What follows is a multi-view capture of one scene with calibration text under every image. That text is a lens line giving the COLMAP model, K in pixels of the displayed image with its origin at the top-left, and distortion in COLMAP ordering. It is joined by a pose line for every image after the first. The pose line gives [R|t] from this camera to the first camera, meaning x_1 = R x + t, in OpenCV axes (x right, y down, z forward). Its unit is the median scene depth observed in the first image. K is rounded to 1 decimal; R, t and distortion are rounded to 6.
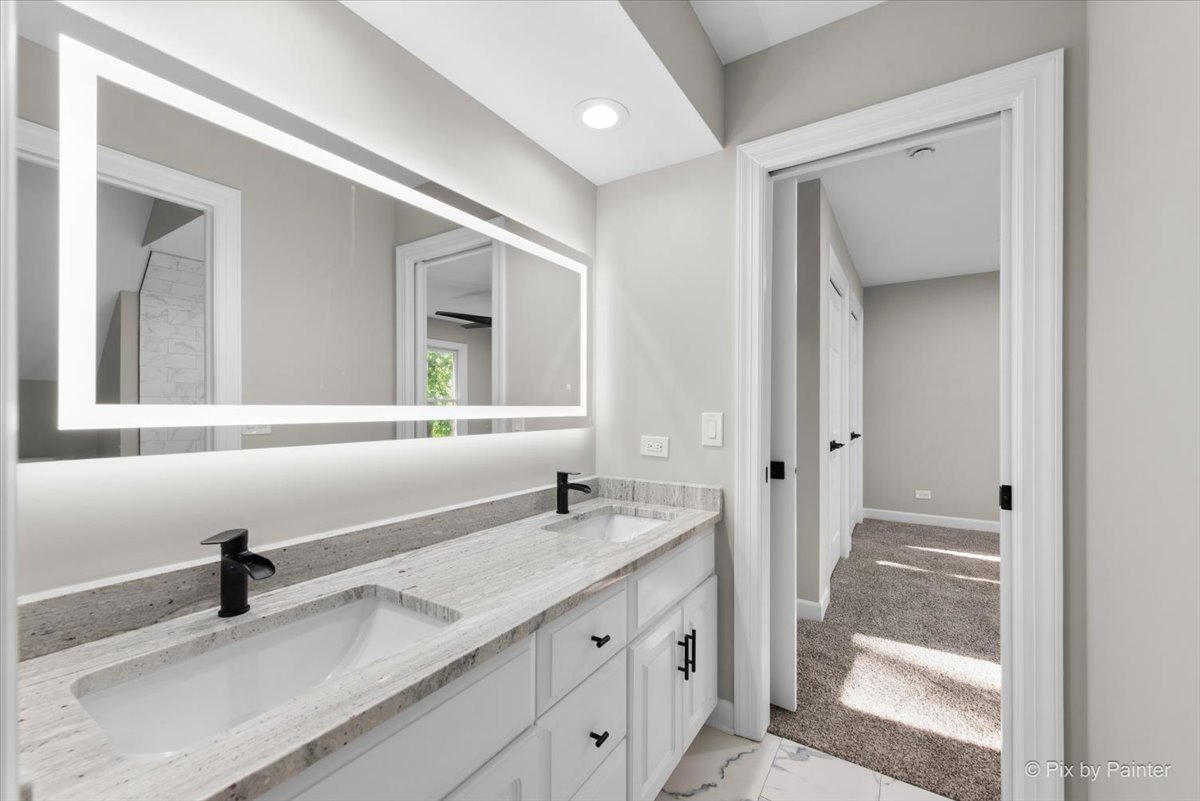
lens RADIAL K [[476.8, 0, 606.1], [0, 476.8, 405.8], [0, 0, 1]] dist [0.011943, 0.000185]
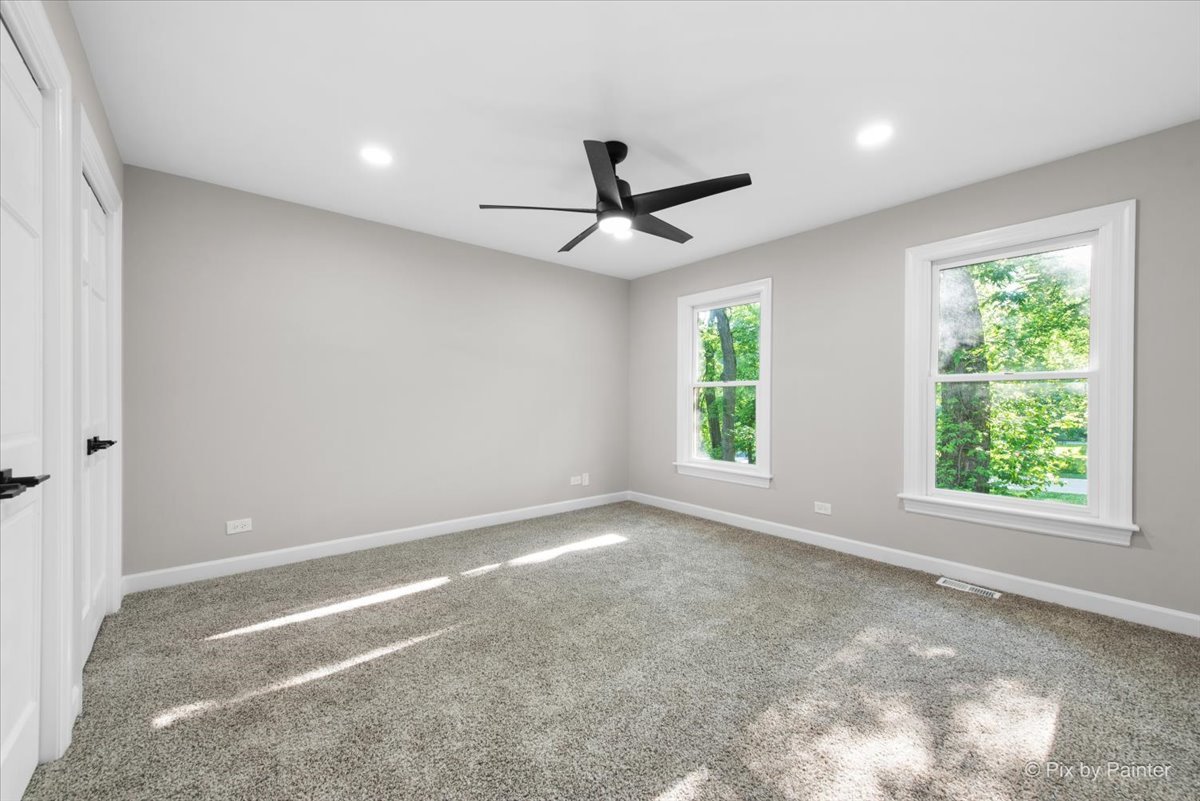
lens RADIAL K [[476.8, 0, 596.4], [0, 476.8, 396.5], [0, 0, 1]] dist [0.011943, 0.000185]
pose [[0.306334, -0.000153, 0.951924, 0.225660], [-0.005132, 0.999985, 0.001812, 0.010557], [-0.951910, -0.005440, 0.306329, 0.403475]]
